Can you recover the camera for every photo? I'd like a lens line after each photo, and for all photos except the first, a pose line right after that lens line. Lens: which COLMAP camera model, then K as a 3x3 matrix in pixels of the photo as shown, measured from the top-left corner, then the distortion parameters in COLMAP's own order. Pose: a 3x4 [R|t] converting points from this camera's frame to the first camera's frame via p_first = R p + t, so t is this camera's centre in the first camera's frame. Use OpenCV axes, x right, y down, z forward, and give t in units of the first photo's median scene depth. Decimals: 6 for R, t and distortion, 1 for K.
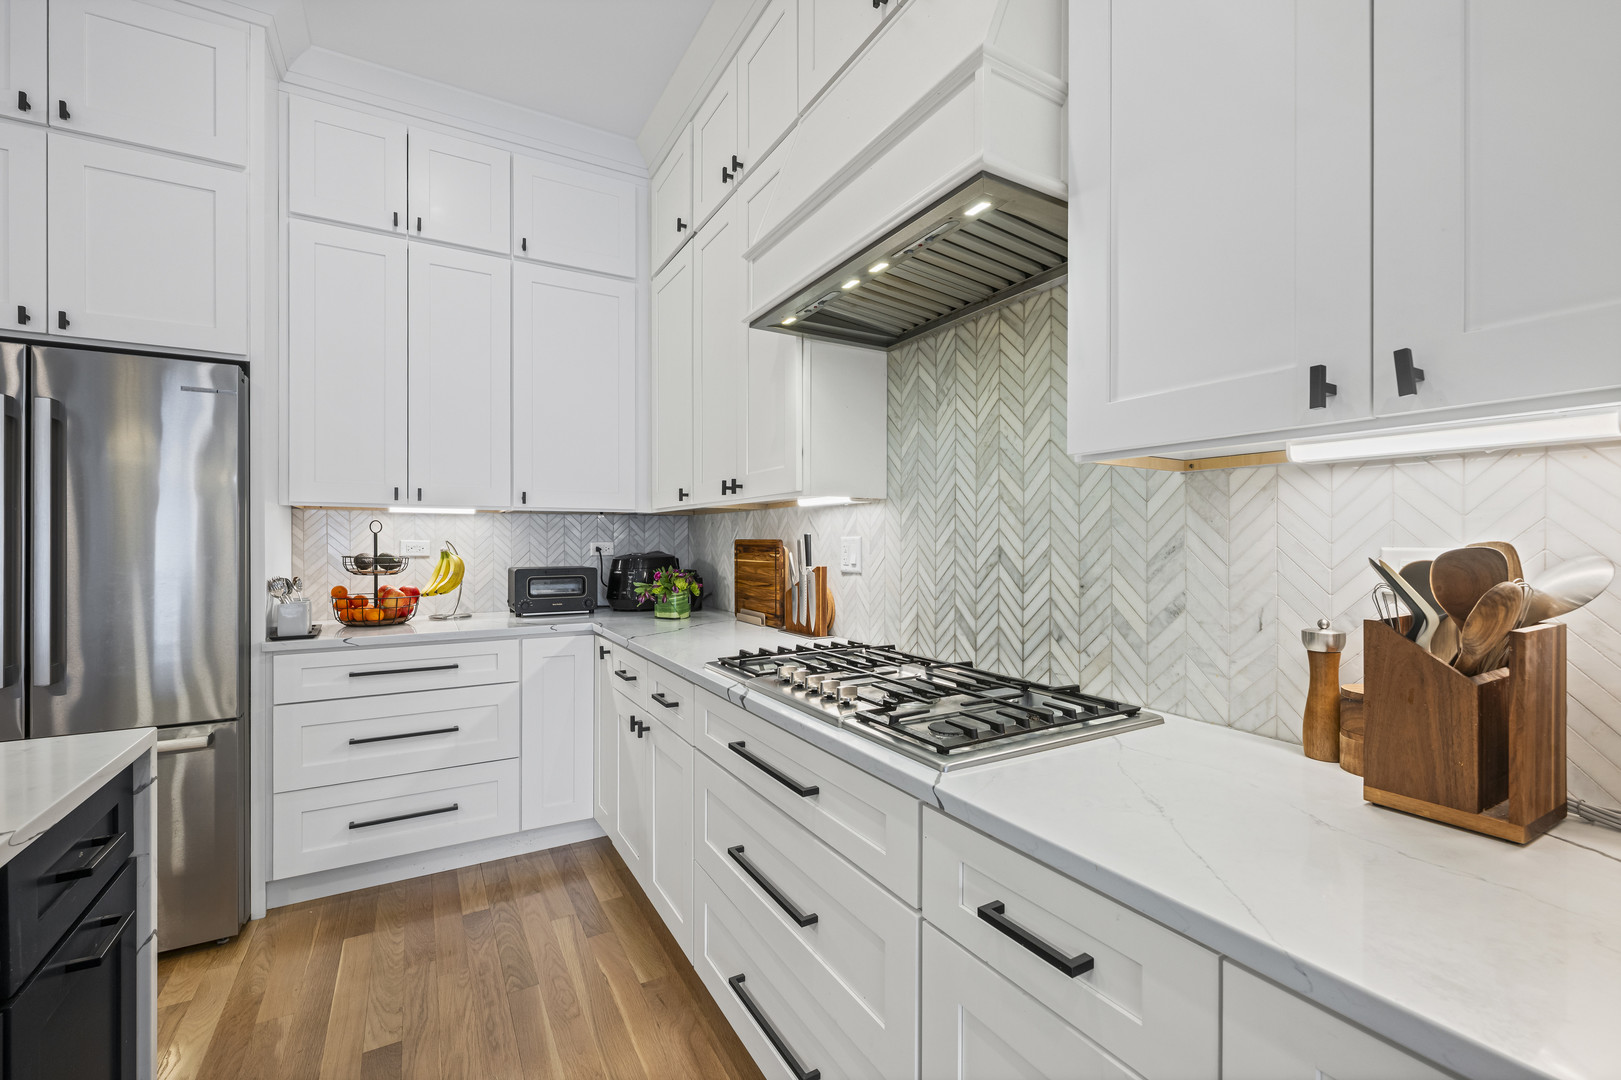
lens RADIAL K [[678.5, 0, 804.7], [0, 678.5, 542.9], [0, 0, 1]] dist [-0.002415, 0.000961]
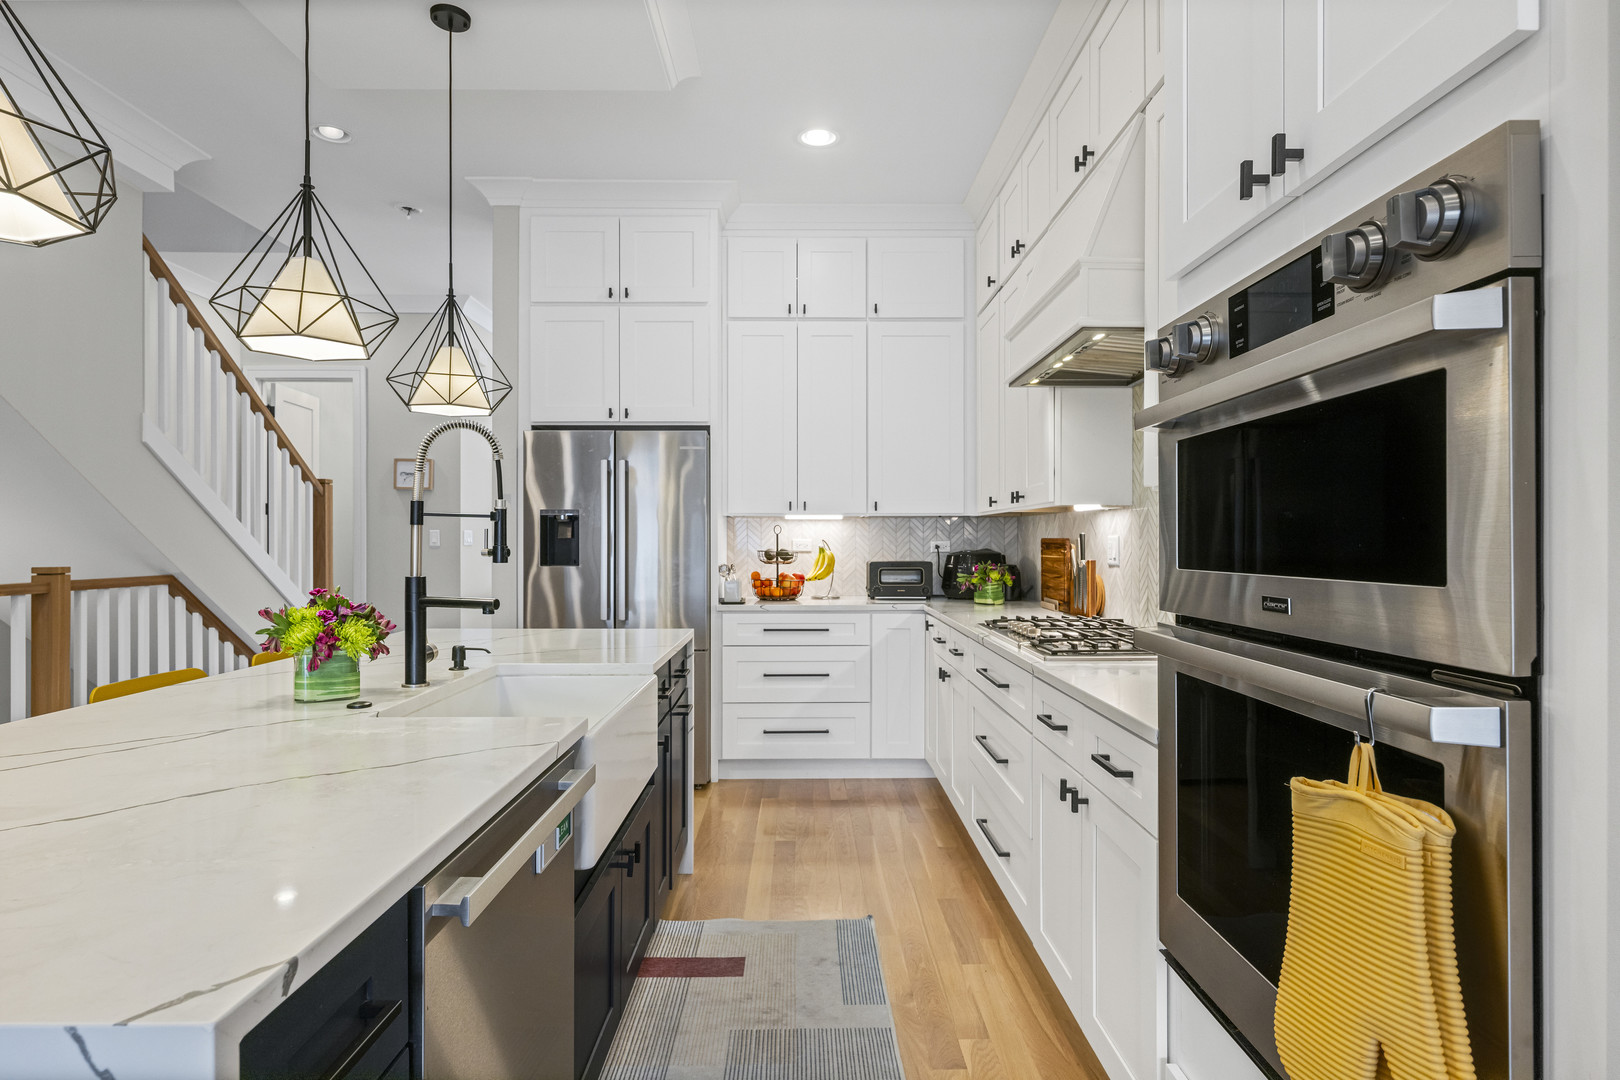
lens RADIAL K [[867.3, 0, 811.2], [0, 867.3, 540.2], [0, 0, 1]] dist [-0.001696, -0.000106]
pose [[0.872507, -0.001745, -0.488599, 0.309987], [0.000531, 0.999996, -0.002624, 0.002779], [0.488602, 0.002030, 0.872505, -0.541307]]
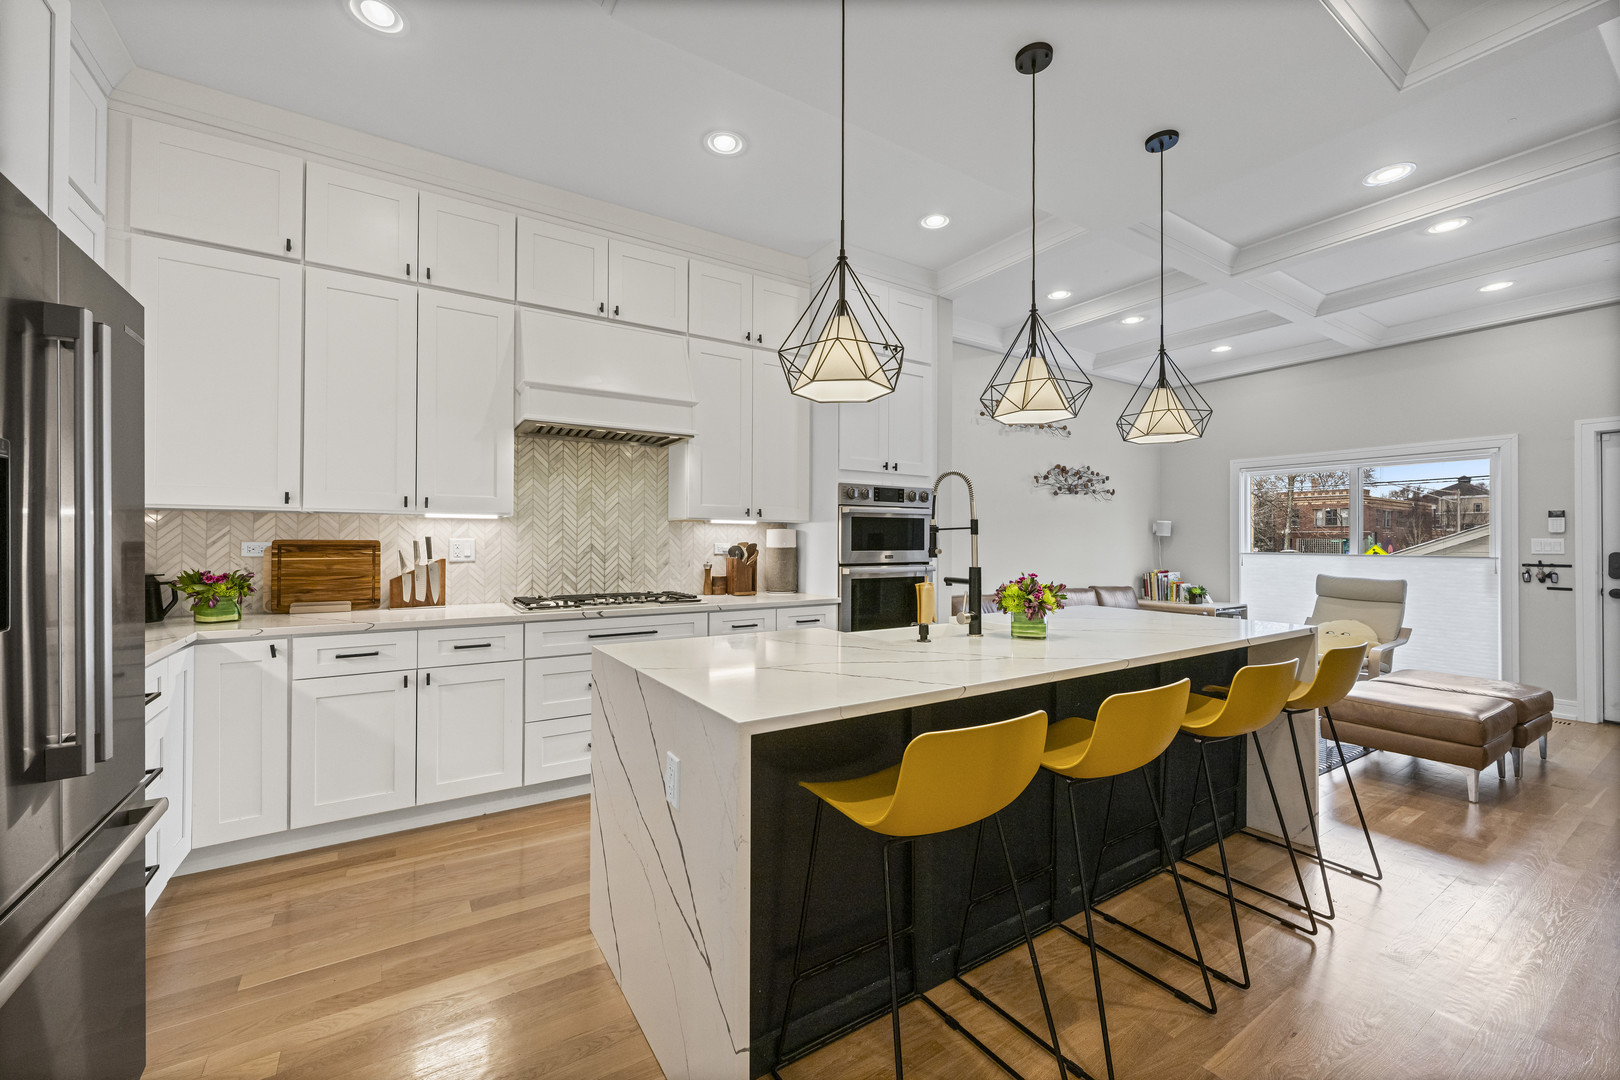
lens RADIAL K [[638.8, 0, 808.2], [0, 638.8, 539.2], [0, 0, 1]] dist [-0.000746, -0.000313]
pose [[-0.057329, 0.001045, 0.998355, -1.269191], [-0.001234, 0.999999, -0.001118, -0.006516], [-0.998355, -0.001296, -0.057328, 0.248213]]
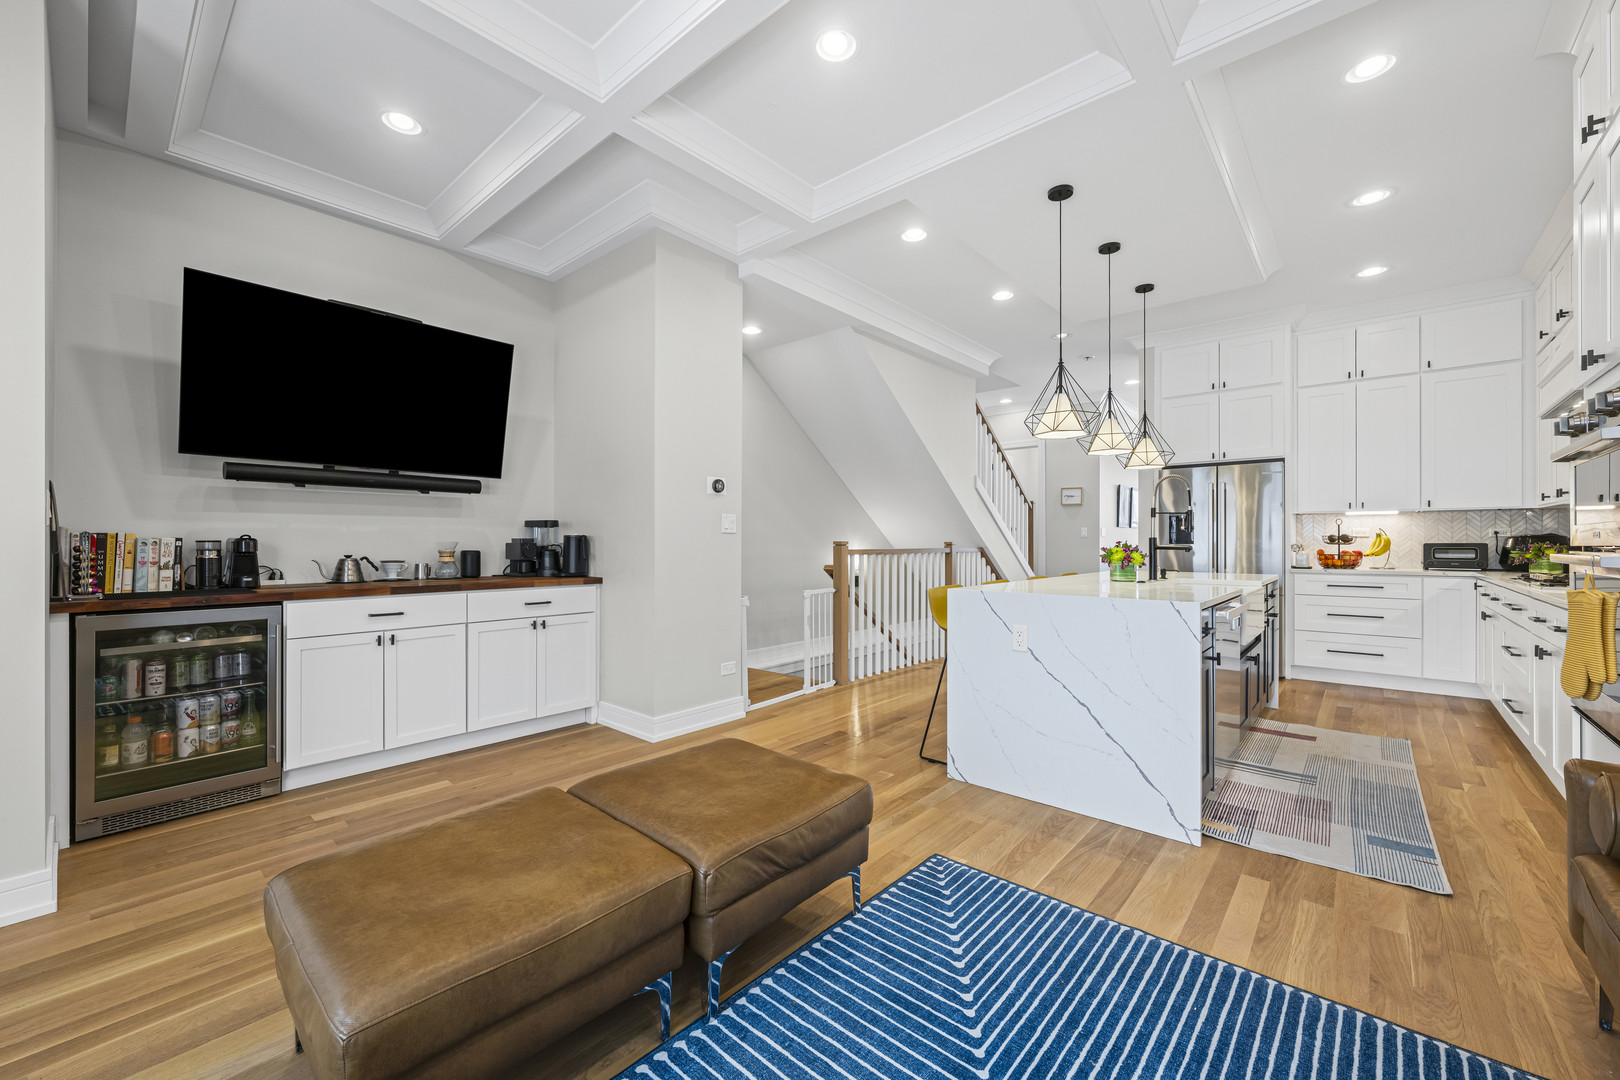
lens RADIAL K [[638.8, 0, 806.0], [0, 638.8, 541.3], [0, 0, 1]] dist [-0.000746, -0.000313]
pose [[0.318207, -0.002391, -0.948018, 0.746646], [-0.001820, 0.999993, -0.003133, 0.047650], [0.948019, 0.002723, 0.318201, -1.245500]]
